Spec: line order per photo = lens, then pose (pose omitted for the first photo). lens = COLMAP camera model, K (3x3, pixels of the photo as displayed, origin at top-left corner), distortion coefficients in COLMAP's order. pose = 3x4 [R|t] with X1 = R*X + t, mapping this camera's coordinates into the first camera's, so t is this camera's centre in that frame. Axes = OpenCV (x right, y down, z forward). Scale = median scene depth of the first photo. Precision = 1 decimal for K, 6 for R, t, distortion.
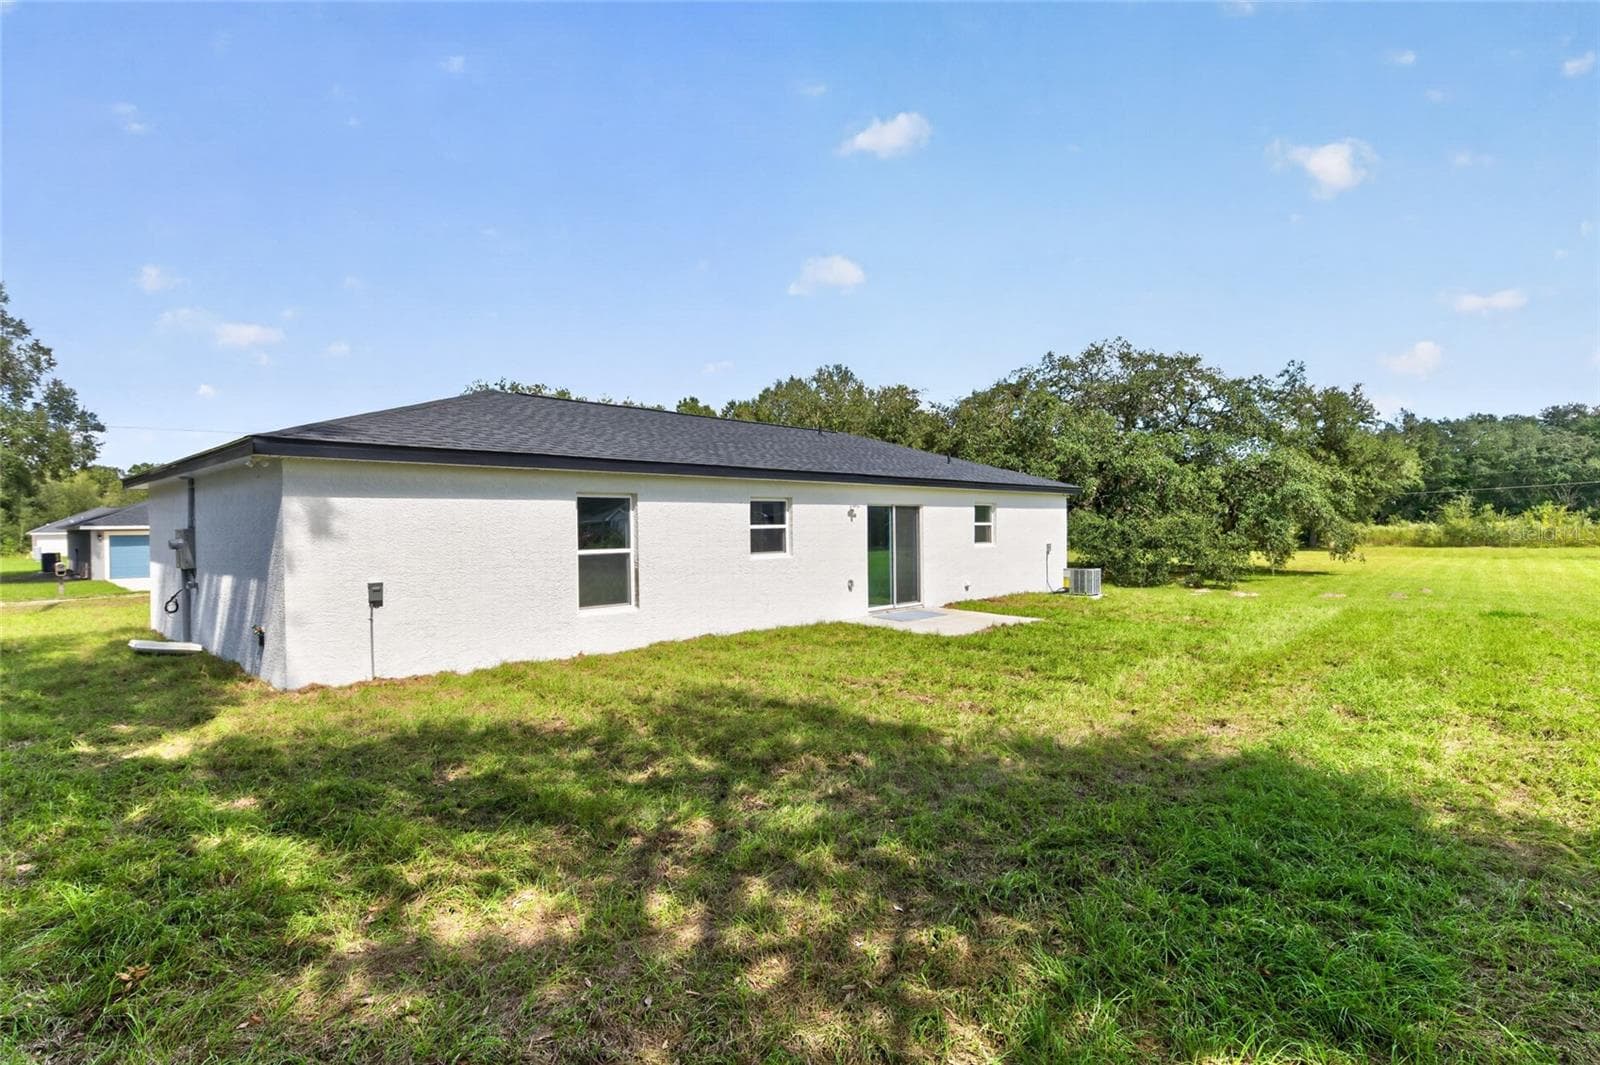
lens RADIAL K [[811.7, 0, 799.9], [0, 811.7, 536.6], [0, 0, 1]] dist [-0.006245, -0.000033]
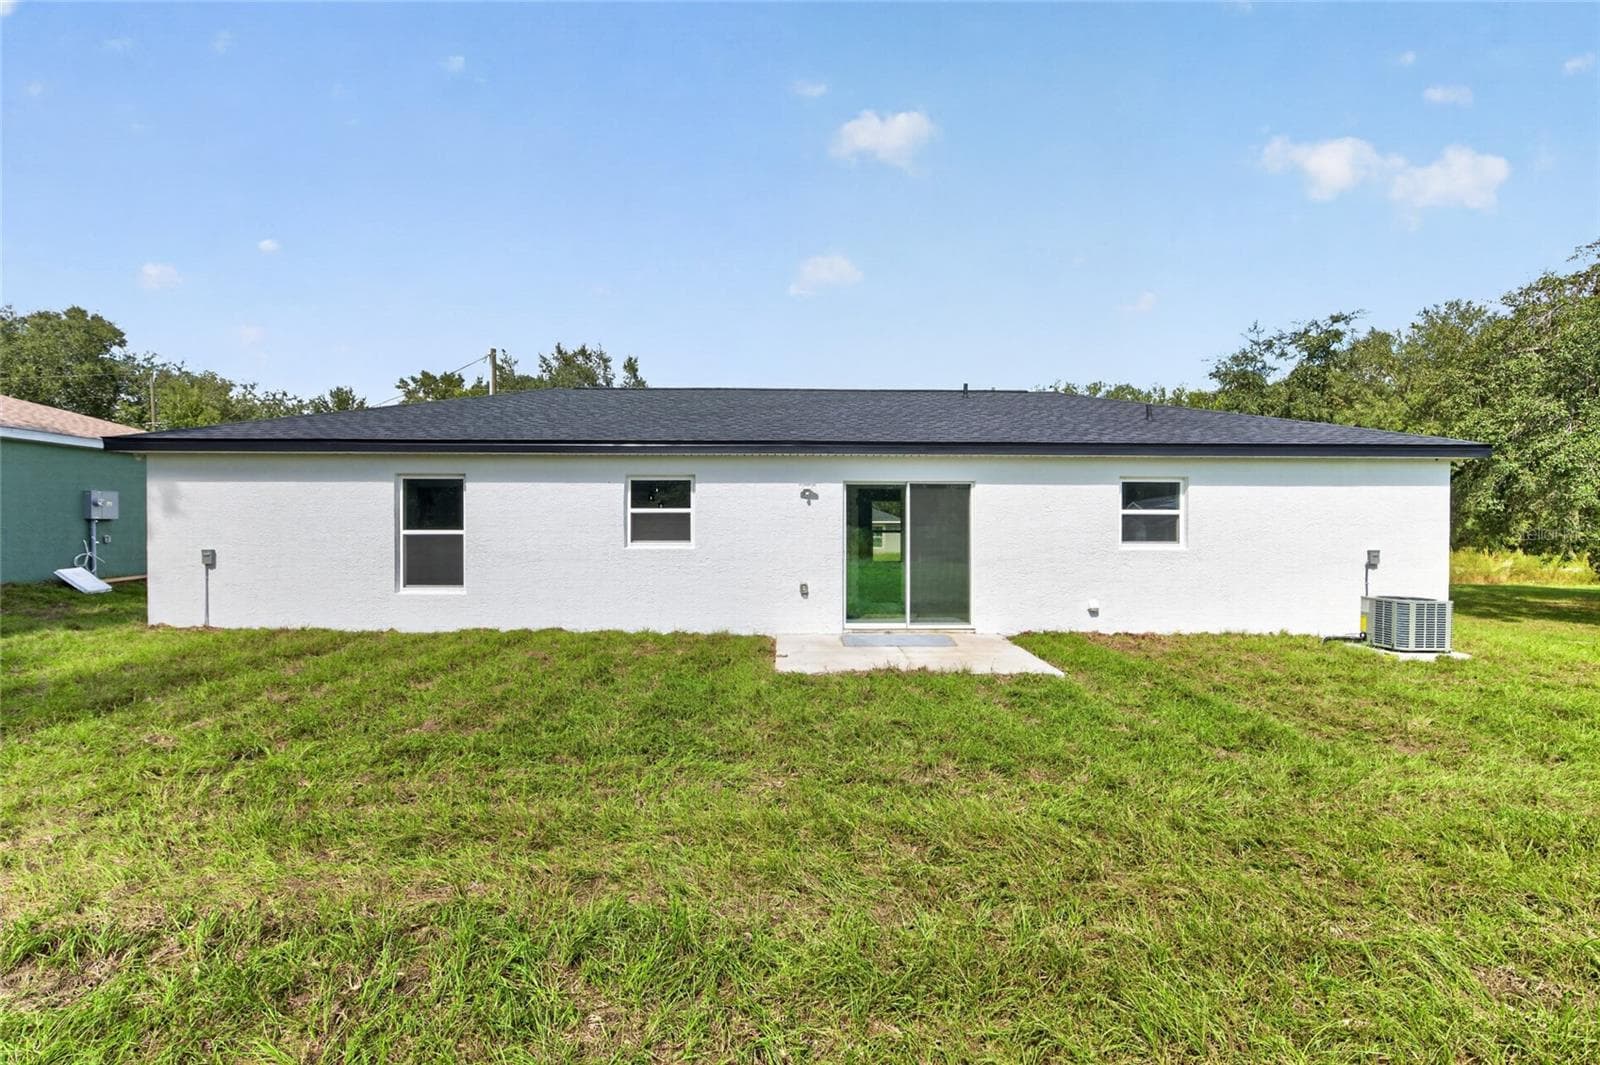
lens RADIAL K [[811.7, 0, 786.0], [0, 811.7, 528.5], [0, 0, 1]] dist [-0.006245, -0.000033]
pose [[0.699964, 0.005133, -0.714160, 0.610111], [-0.019312, 0.999745, -0.011743, 0.013163], [0.713917, 0.022011, 0.699884, 0.470184]]
